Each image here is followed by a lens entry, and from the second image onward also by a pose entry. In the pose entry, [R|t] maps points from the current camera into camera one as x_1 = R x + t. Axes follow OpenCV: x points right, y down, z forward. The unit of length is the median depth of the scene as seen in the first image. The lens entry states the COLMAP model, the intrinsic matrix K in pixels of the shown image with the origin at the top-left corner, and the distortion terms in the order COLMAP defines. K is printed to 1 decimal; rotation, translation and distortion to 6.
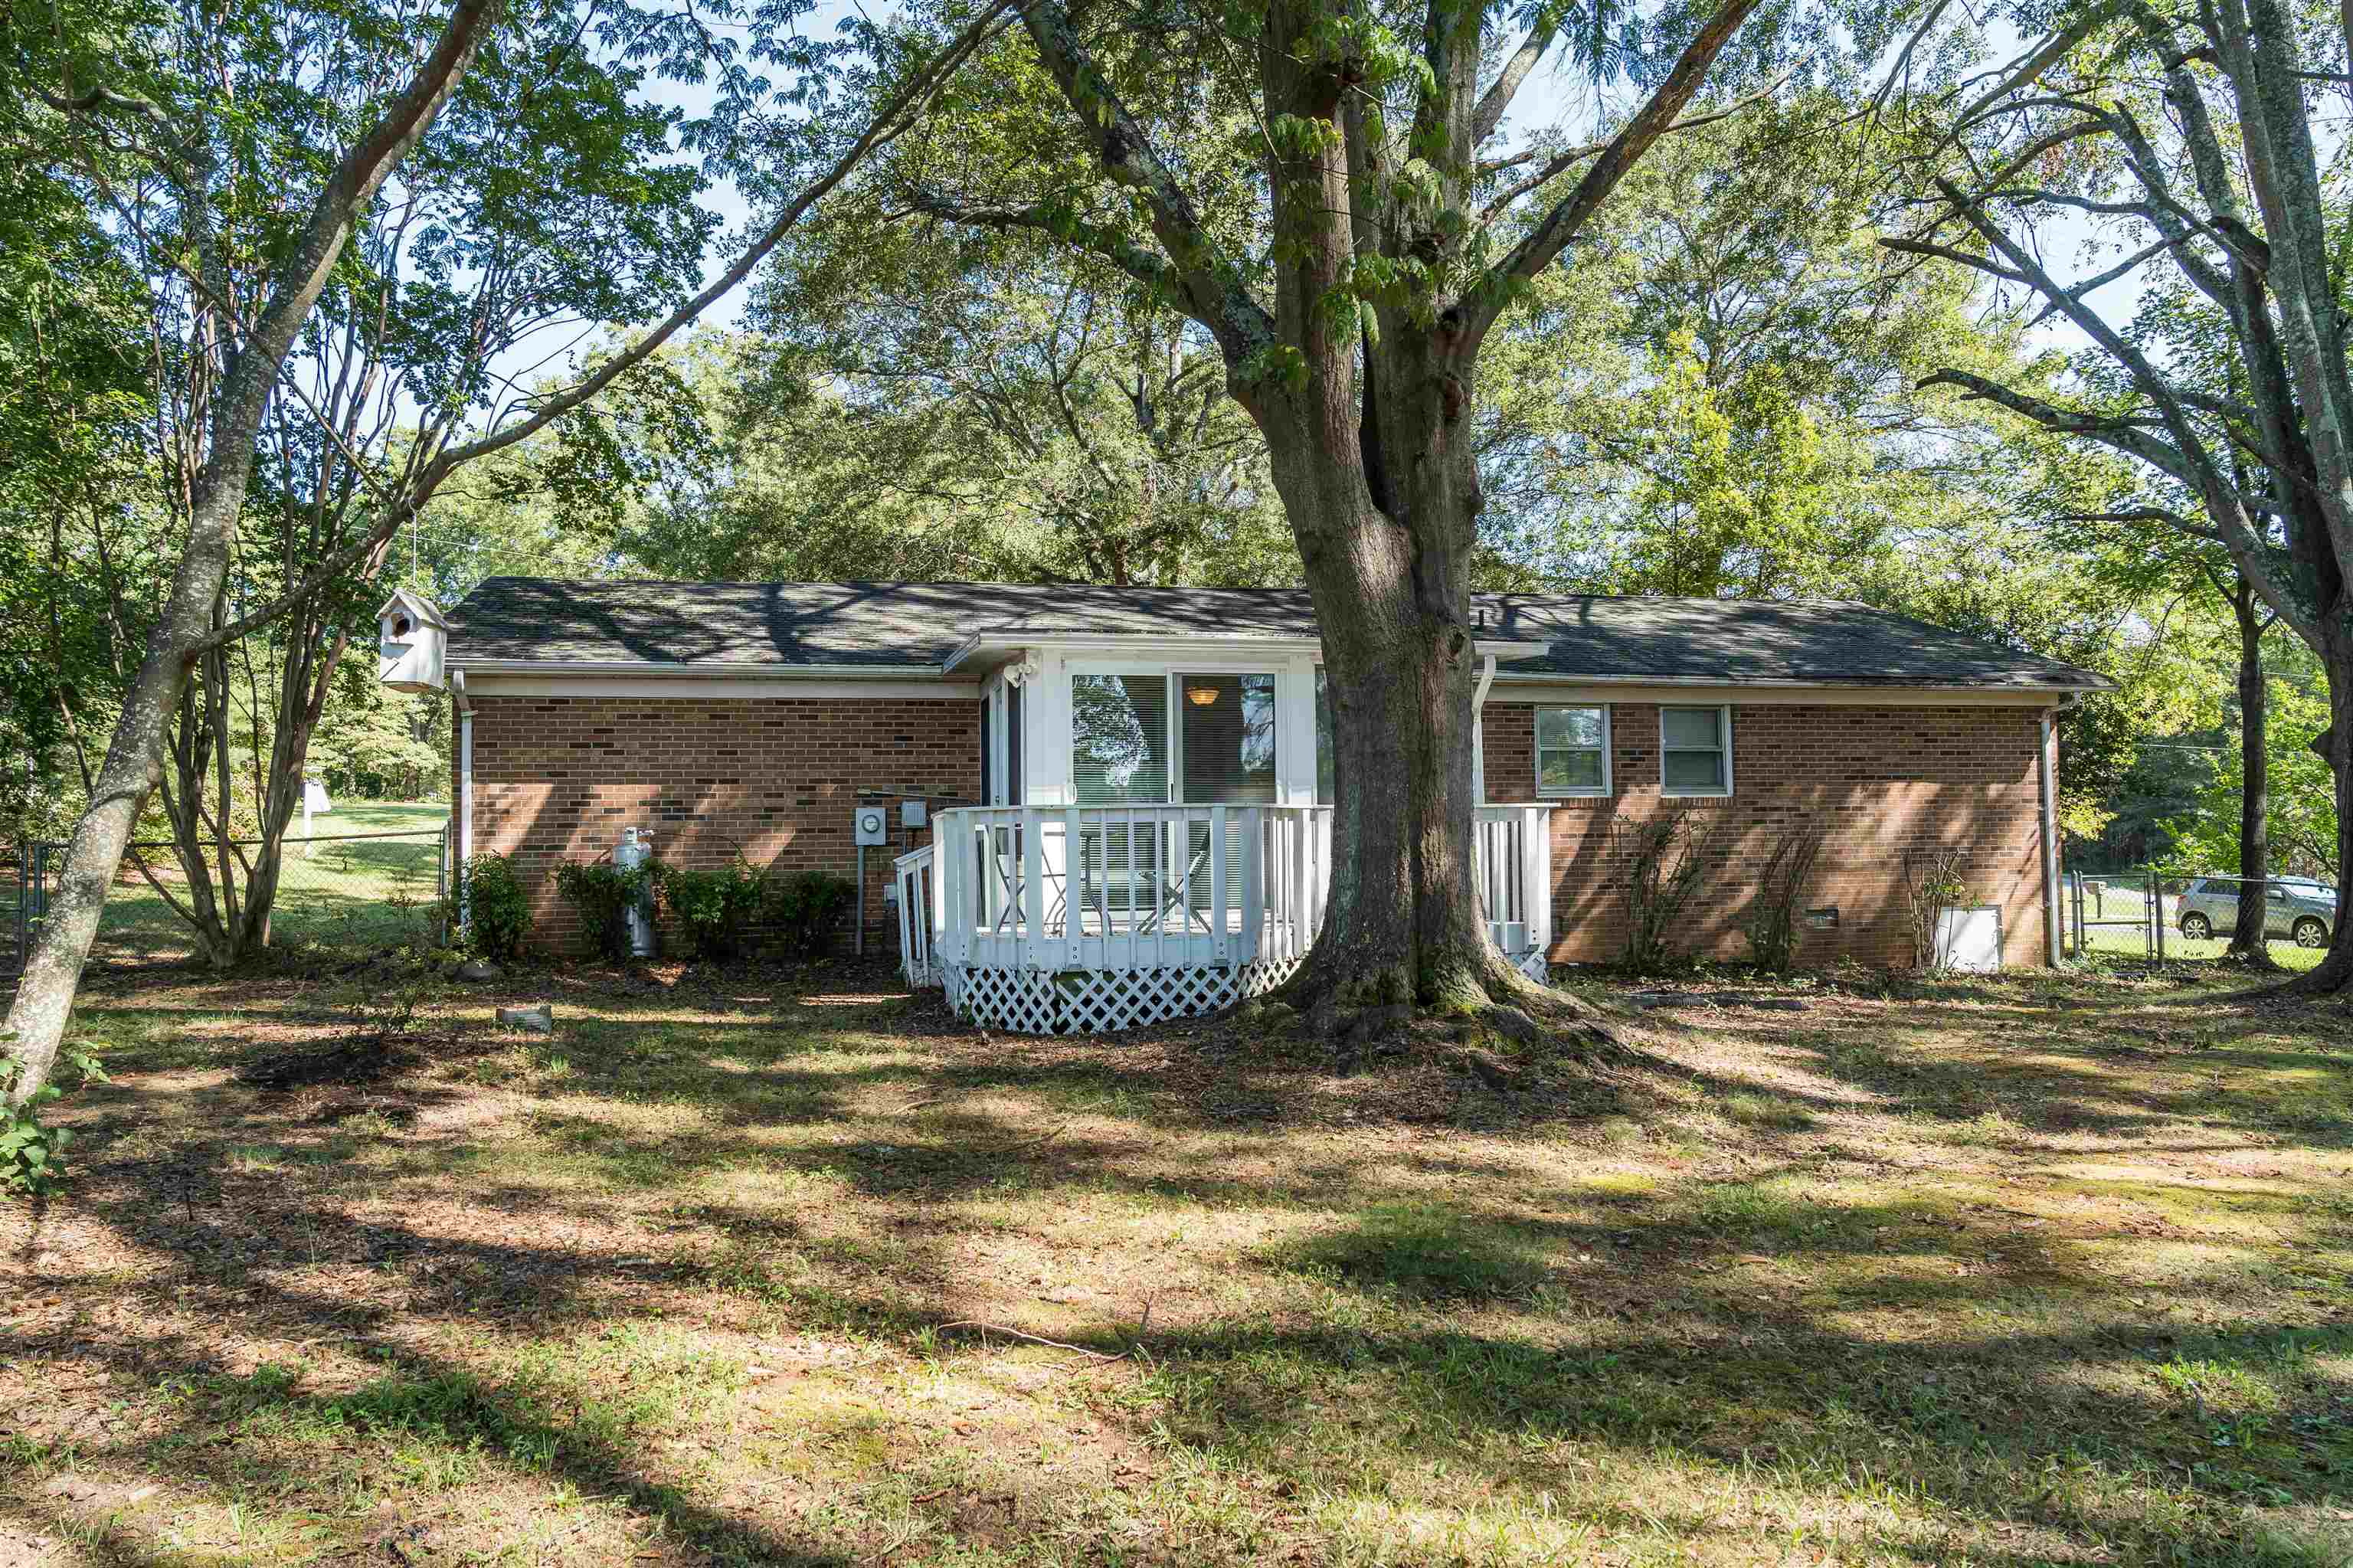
lens RADIAL K [[1547.7, 0, 1176.5], [0, 1547.7, 784.0], [0, 0, 1]] dist [-0.033839, 0.001527]
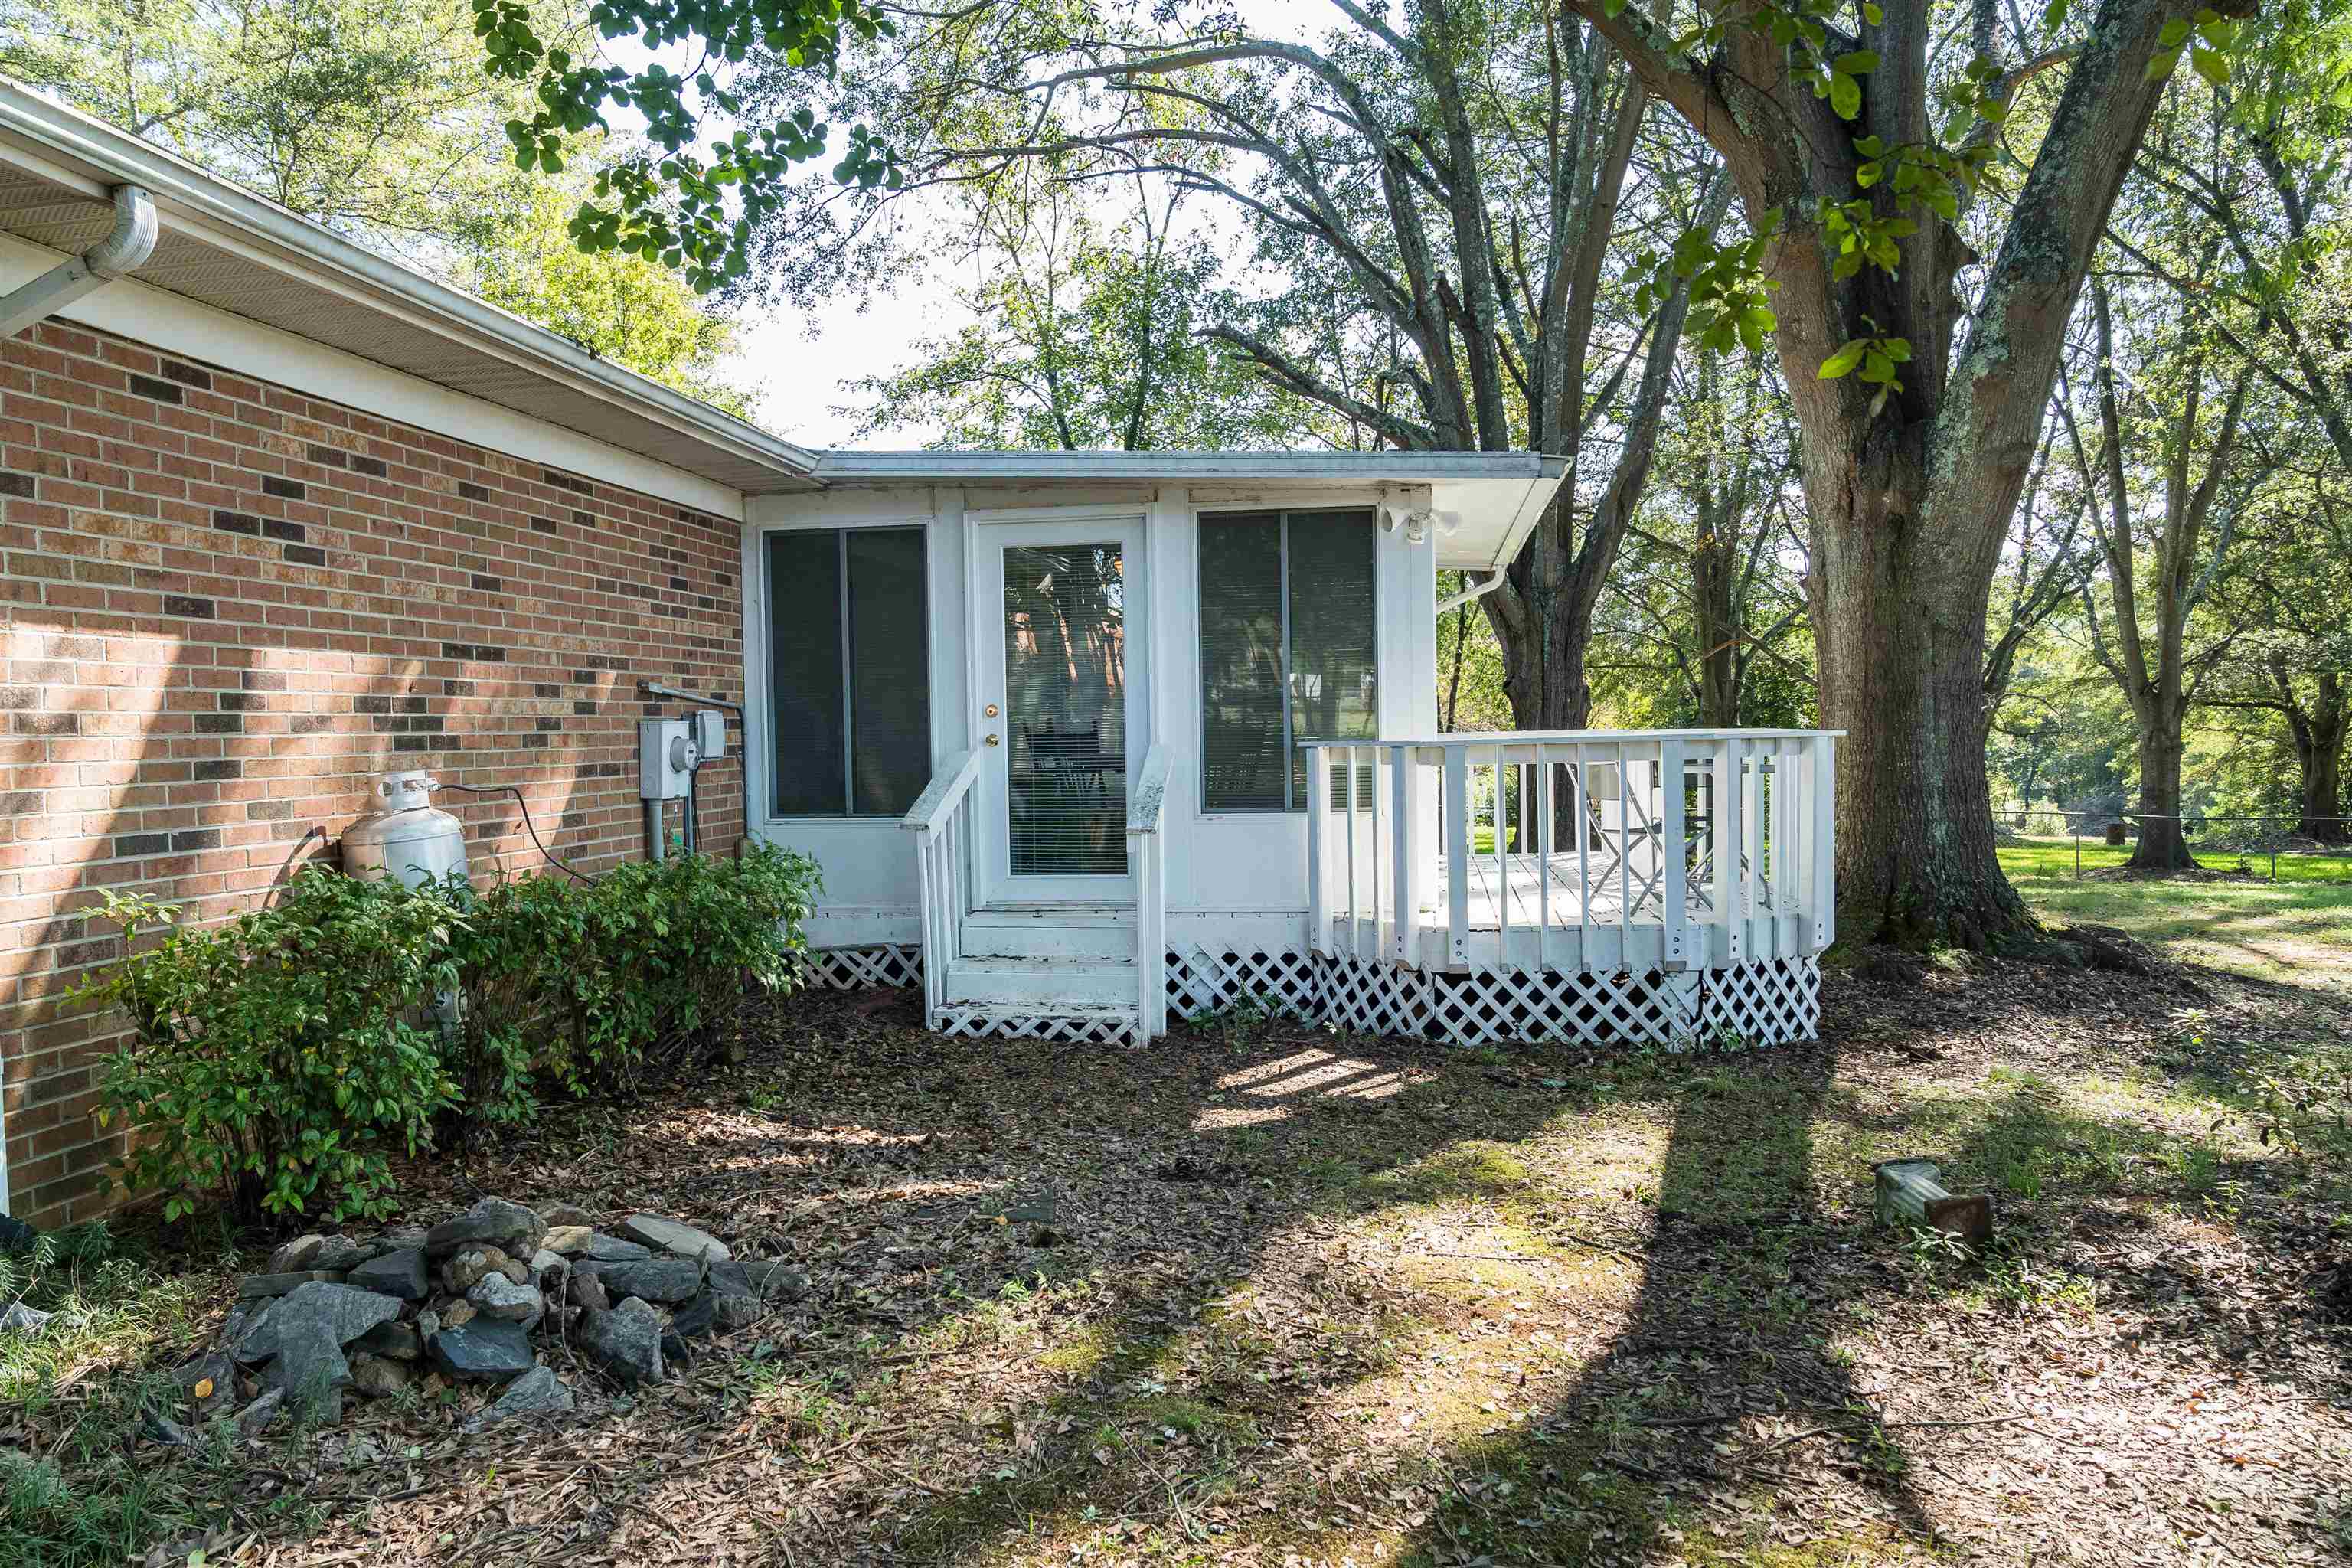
lens RADIAL K [[1585.3, 0, 1180.6], [0, 1585.3, 777.4], [0, 0, 1]] dist [-0.037475, 0.033764]
pose [[0.327884, -0.027280, 0.944324, -0.637920], [-0.018196, 0.999215, 0.035184, 0.013277], [-0.944543, -0.028719, 0.327130, 0.706608]]
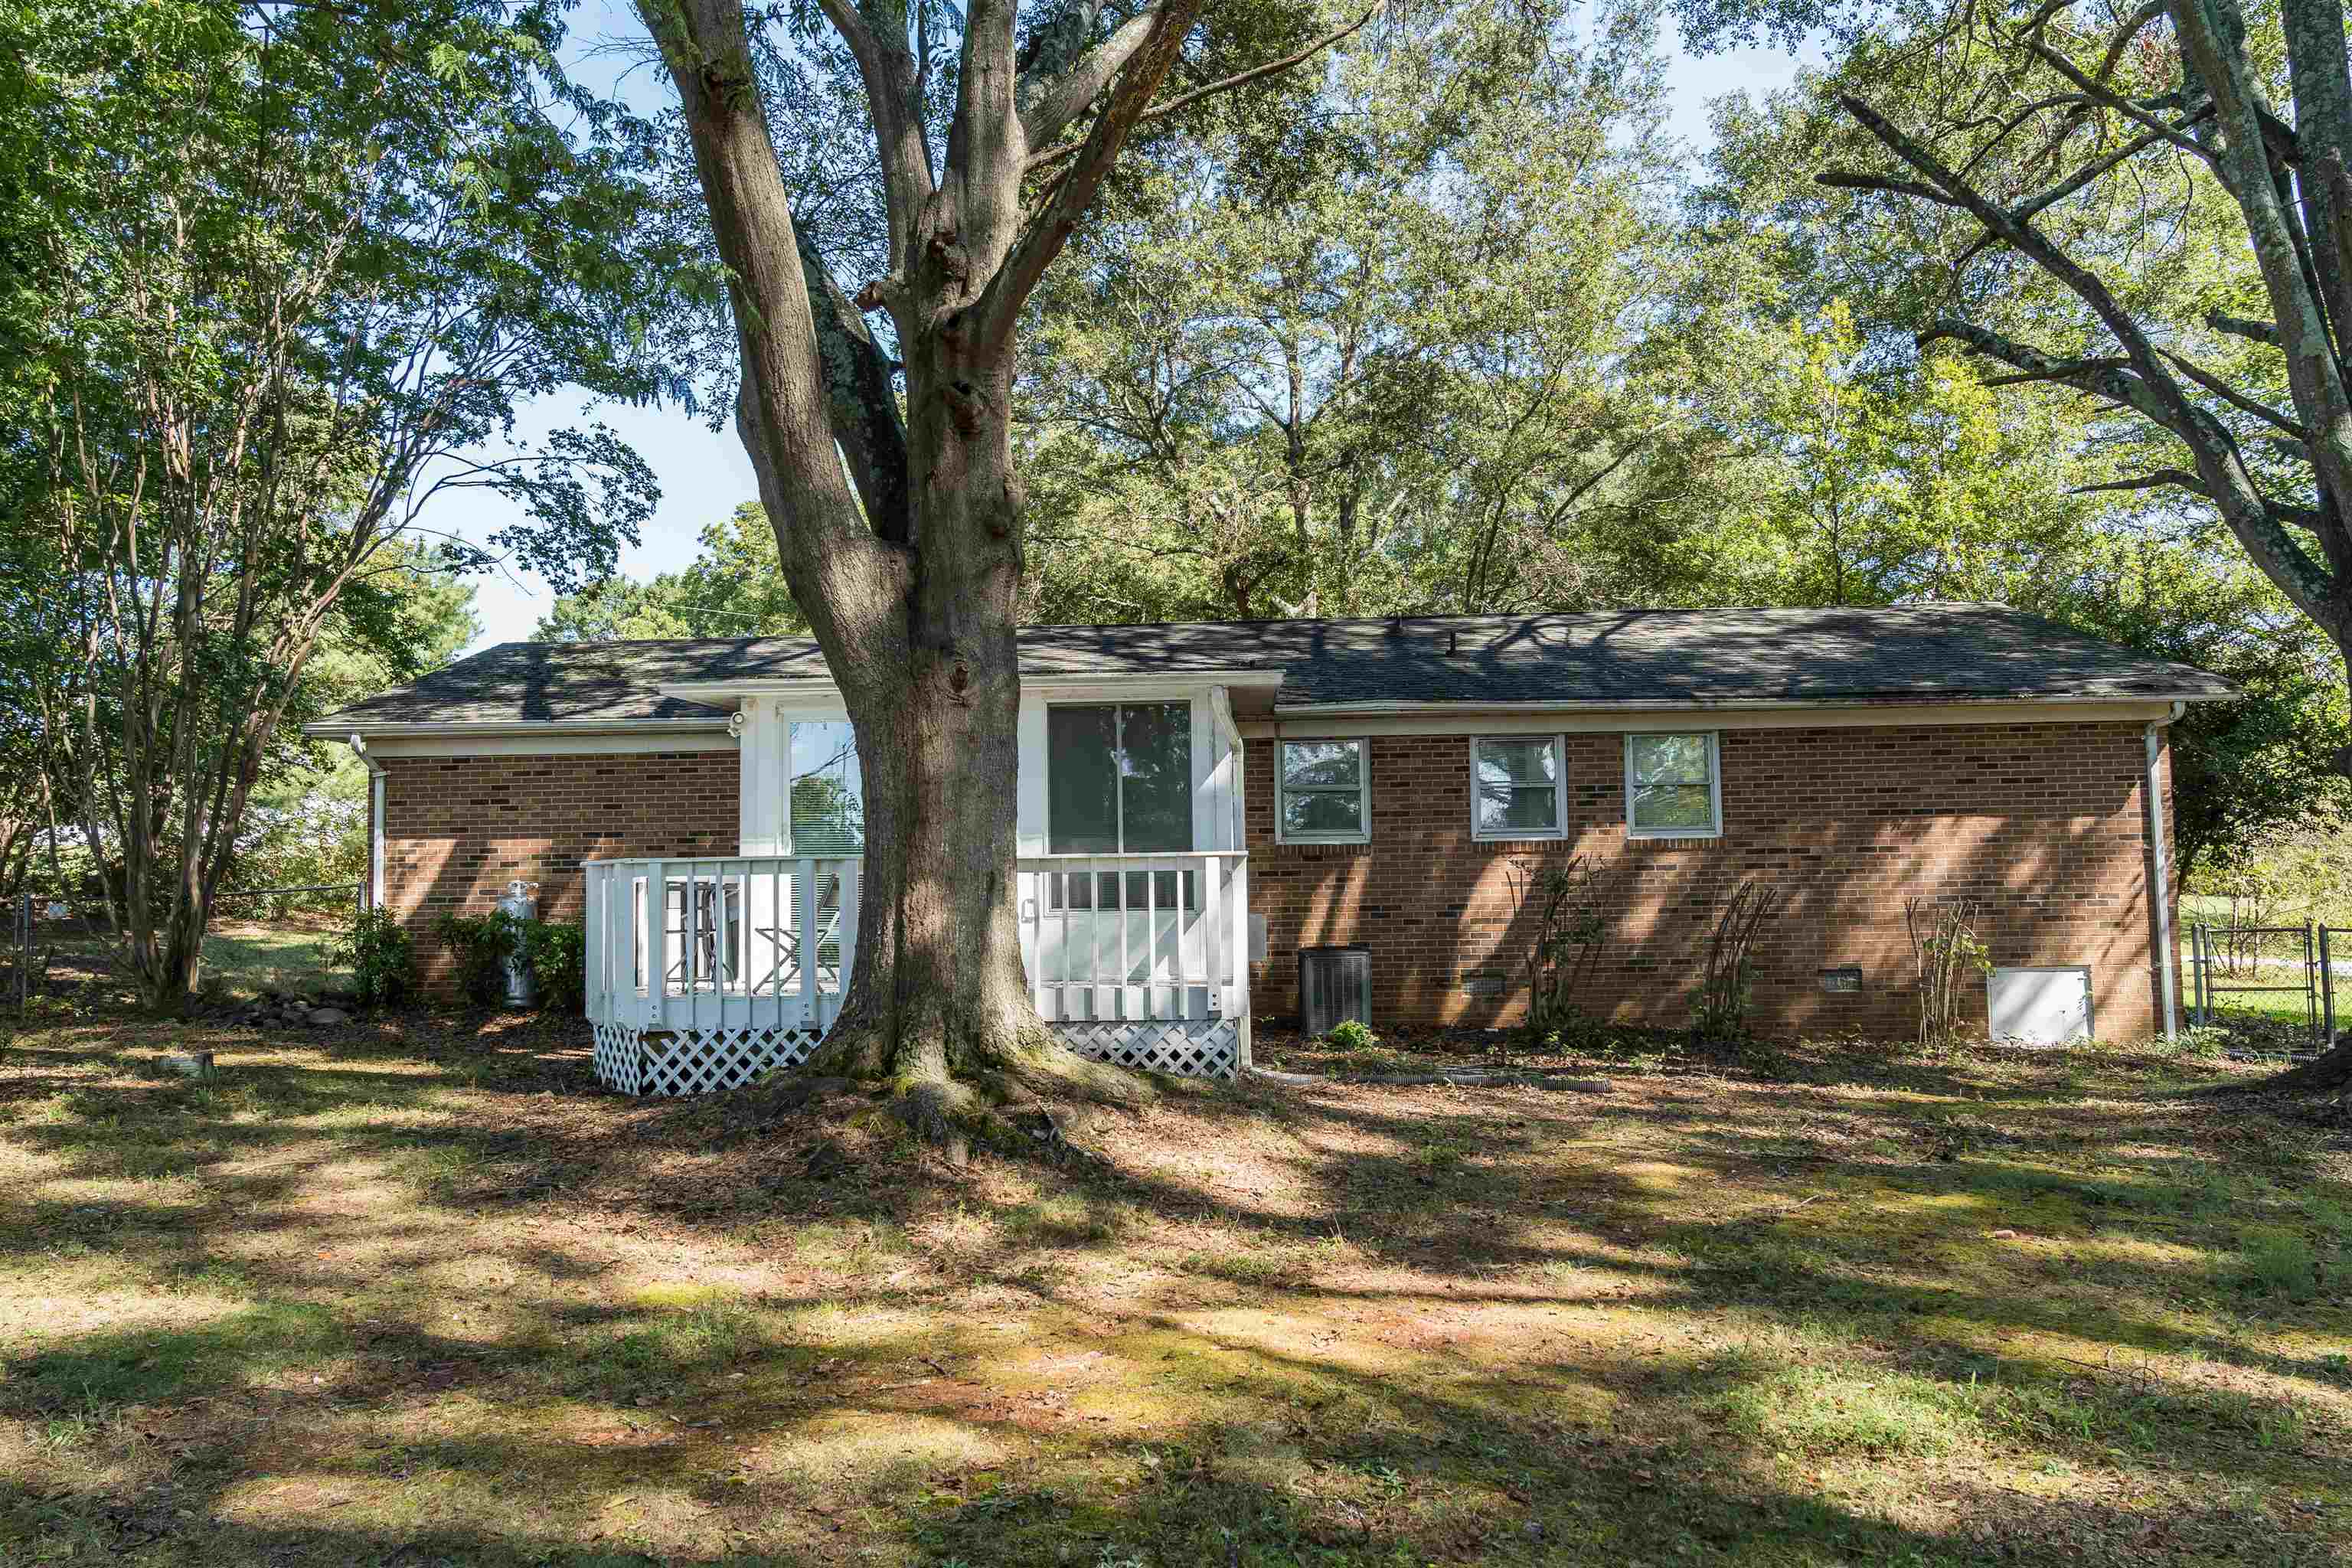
lens RADIAL K [[1585.3, 0, 1180.6], [0, 1585.3, 777.4], [0, 0, 1]] dist [-0.037475, 0.033764]
pose [[0.968238, -0.021306, -0.249119, 0.341498], [0.013553, 0.999370, -0.032797, -0.000294], [0.249661, 0.028379, 0.967917, 0.083675]]
